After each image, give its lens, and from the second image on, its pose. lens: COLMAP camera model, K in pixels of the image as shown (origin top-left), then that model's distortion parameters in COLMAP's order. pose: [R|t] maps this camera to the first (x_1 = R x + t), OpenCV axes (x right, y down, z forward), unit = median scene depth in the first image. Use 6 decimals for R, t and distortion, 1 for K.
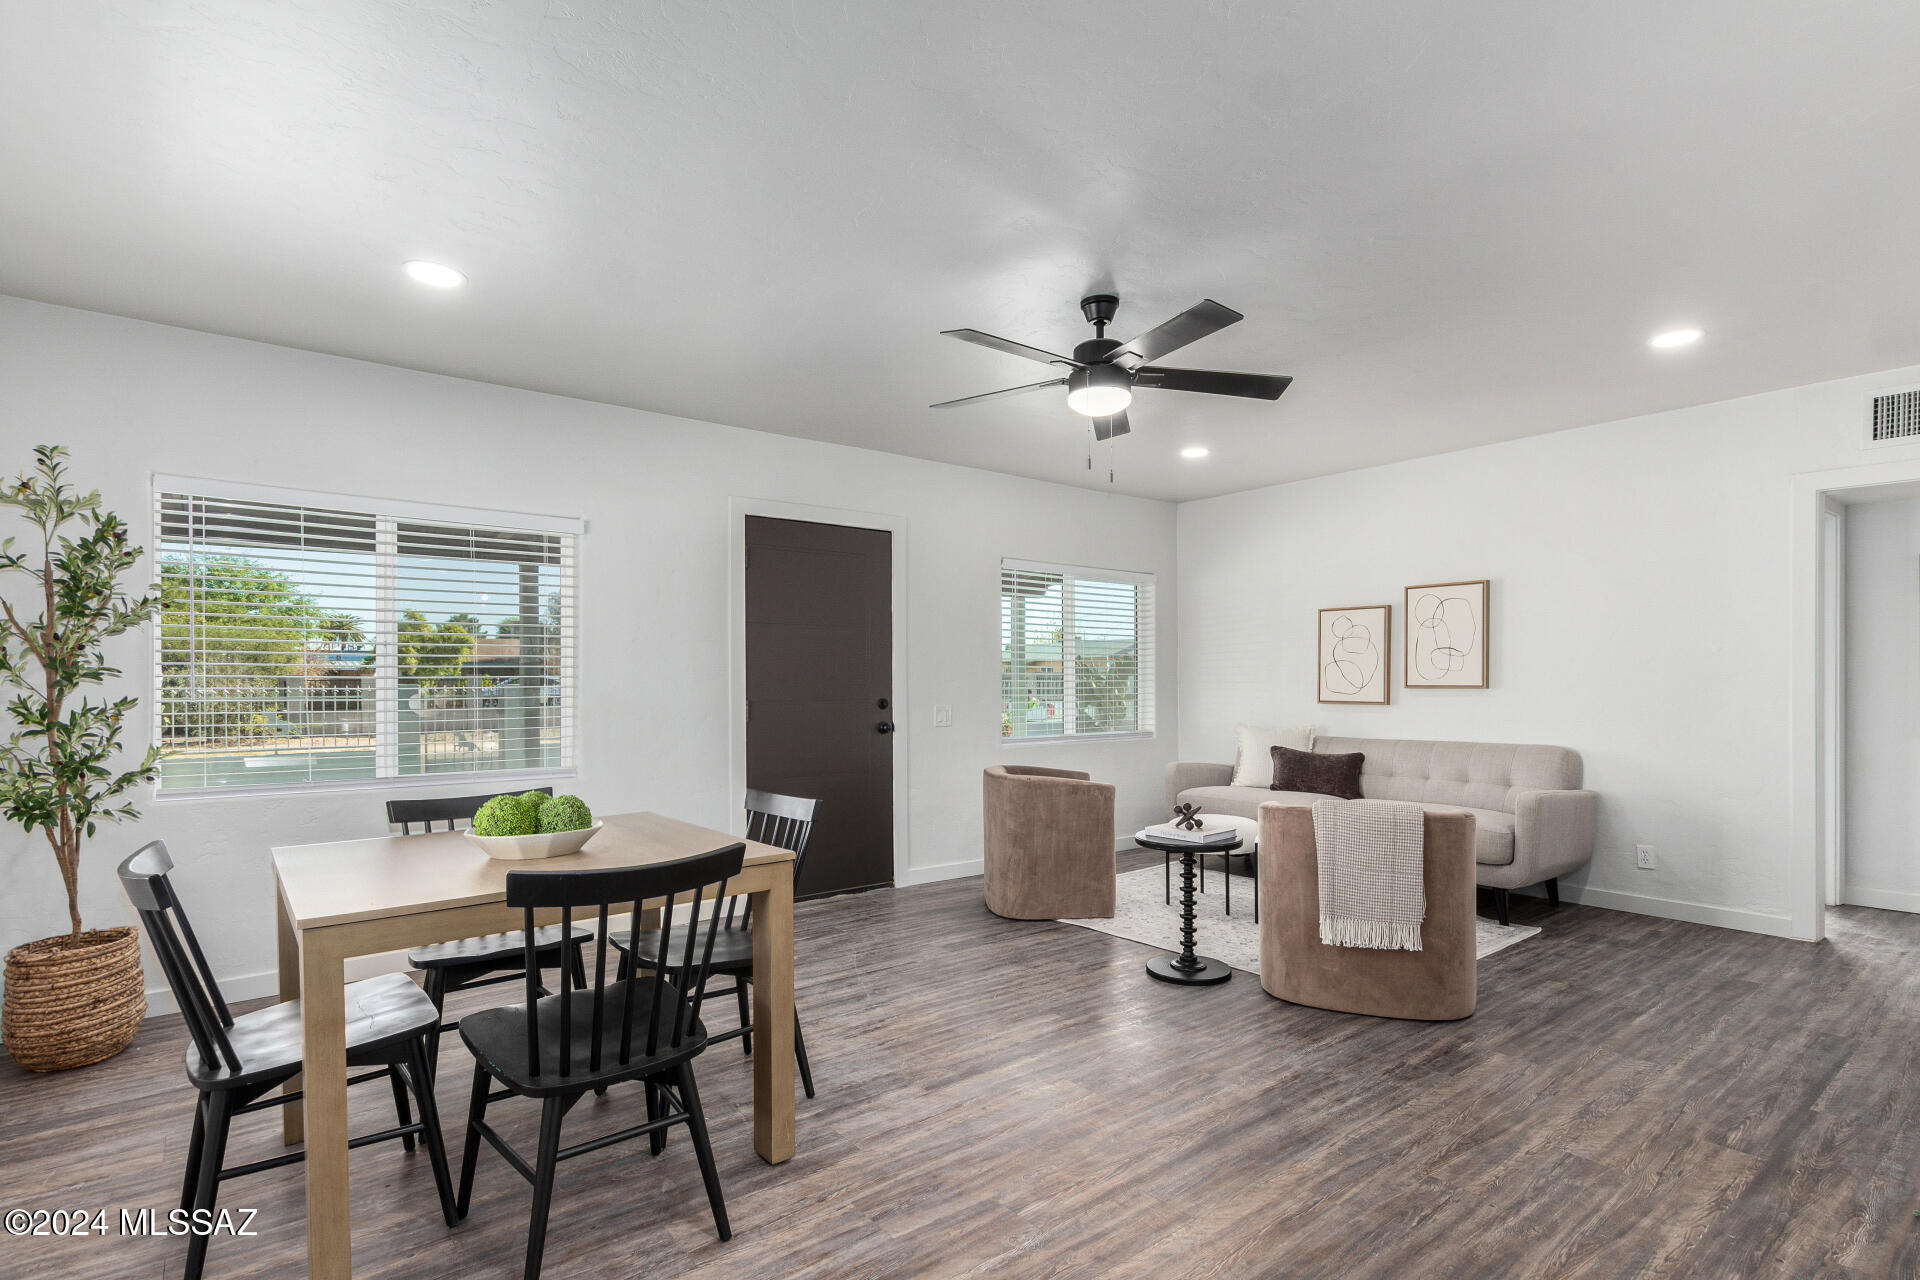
lens RADIAL K [[945.9, 0, 966.7], [0, 945.9, 683.1], [0, 0, 1]] dist [0.002721, 0.000398]
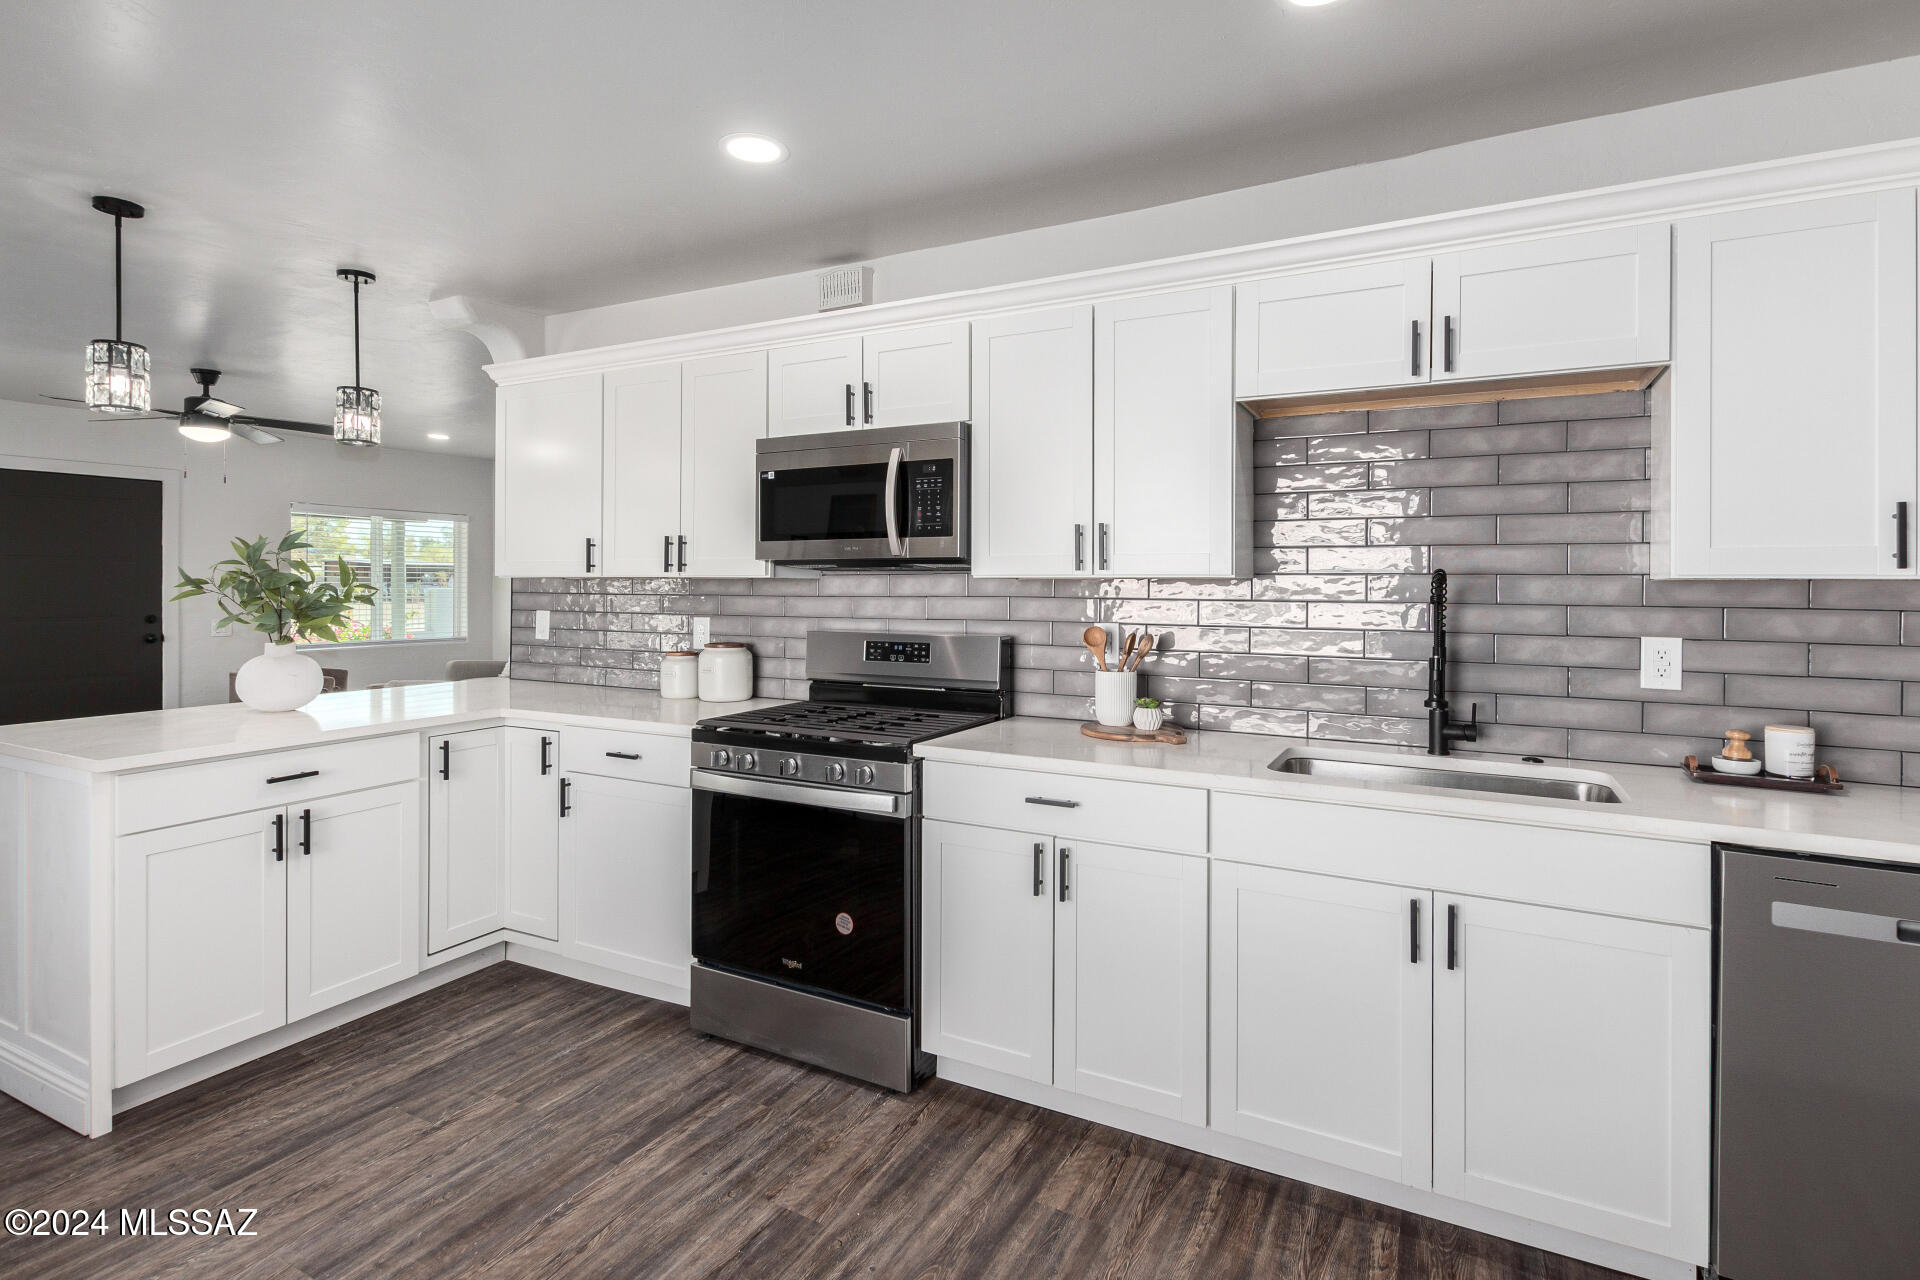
lens RADIAL K [[930.7, 0, 998.0], [0, 930.7, 586.5], [0, 0, 1]] dist [0.001562, -0.001523]
pose [[0.913000, 0.005448, 0.407923, 0.571584], [-0.006897, 0.999974, 0.002082, -0.042287], [-0.407901, -0.004714, 0.913014, -0.767150]]
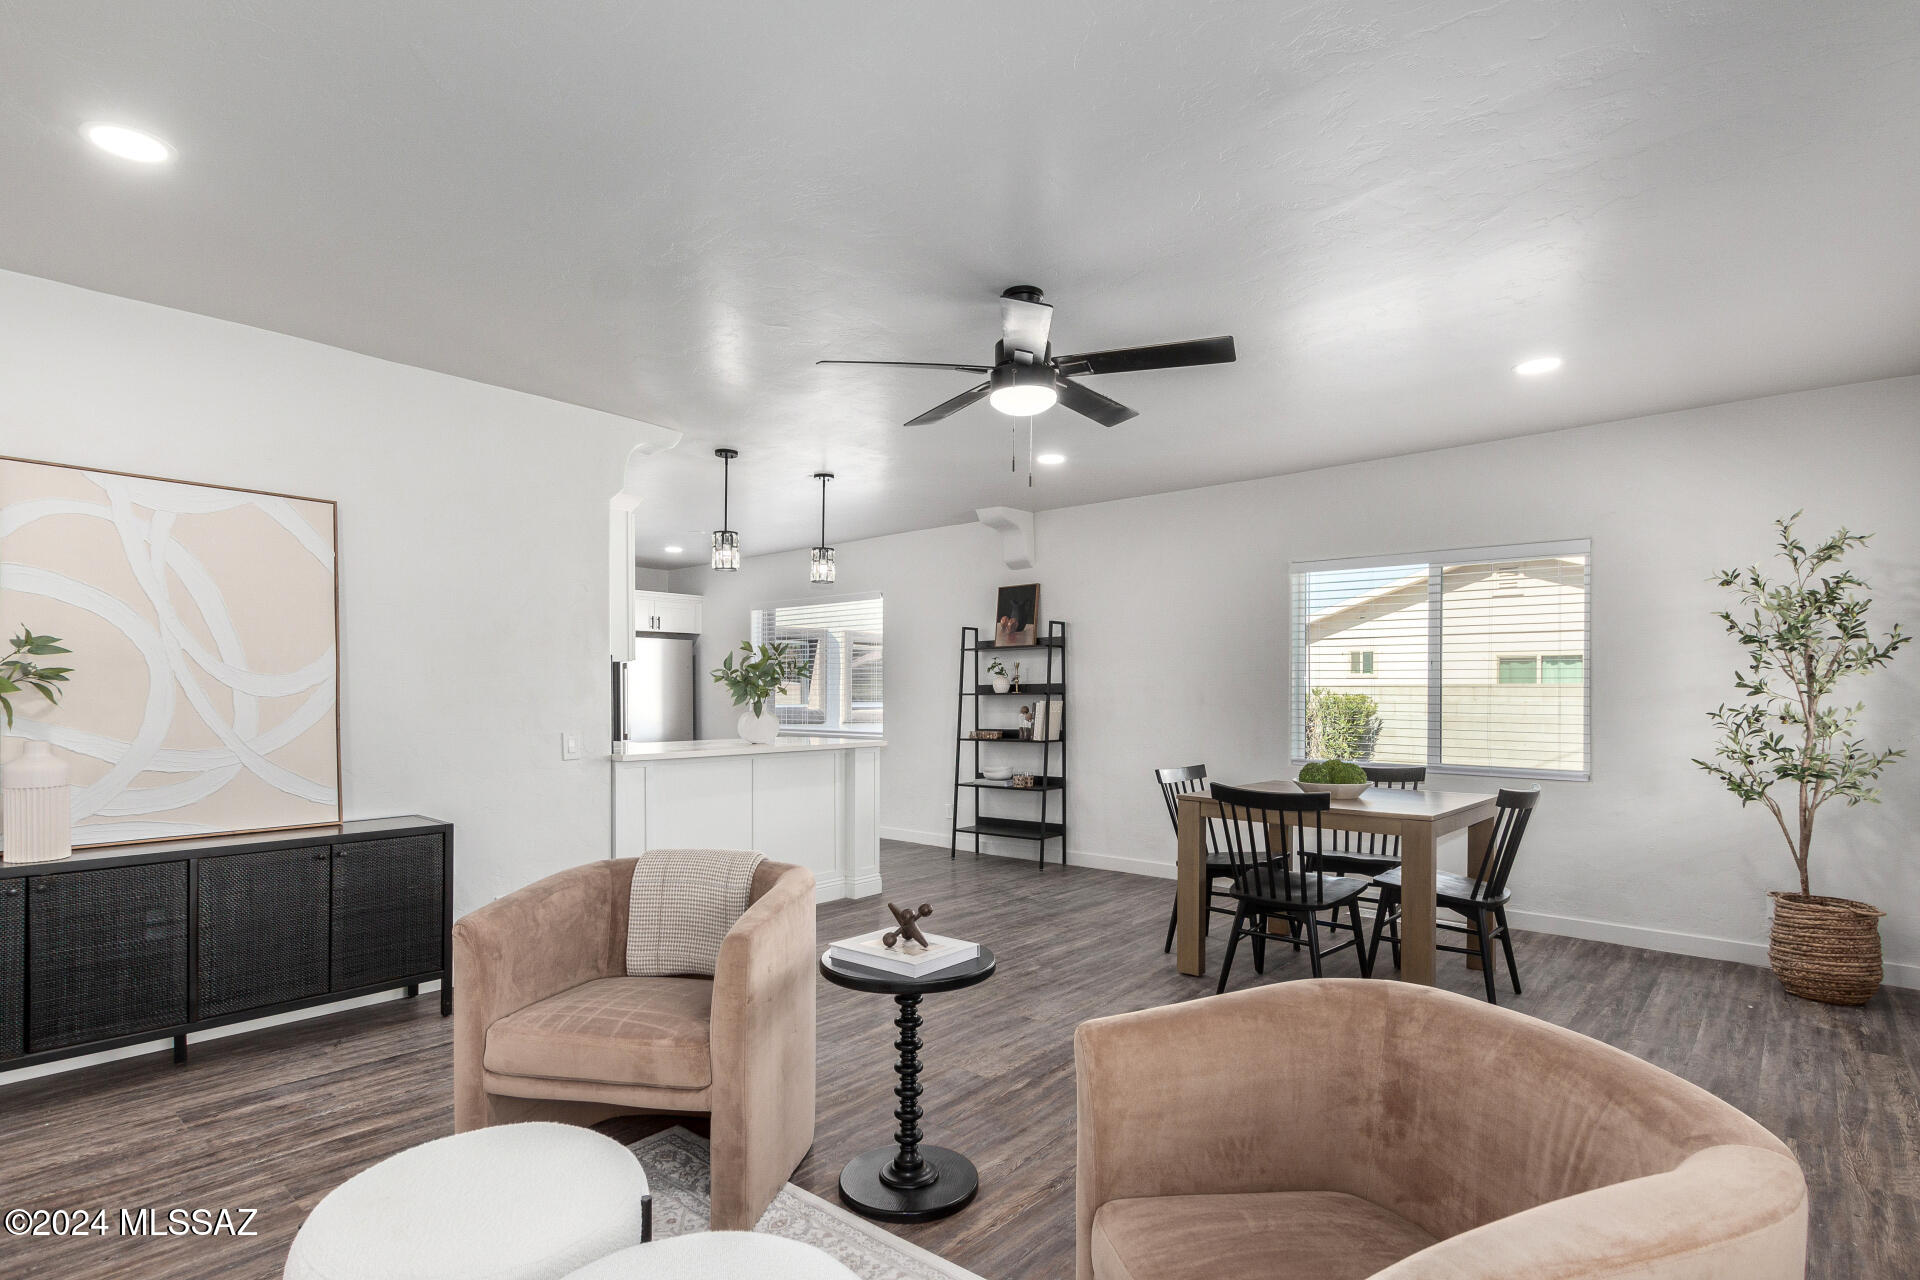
lens RADIAL K [[961.3, 0, 967.9], [0, 961.3, 693.4], [0, 0, 1]] dist [0.000790, 0.000514]
pose [[-0.984255, 0.001072, -0.176751, 0.294313], [0.000579, 0.999996, 0.002843, -0.008977], [0.176753, 0.002696, -0.984252, 1.552034]]
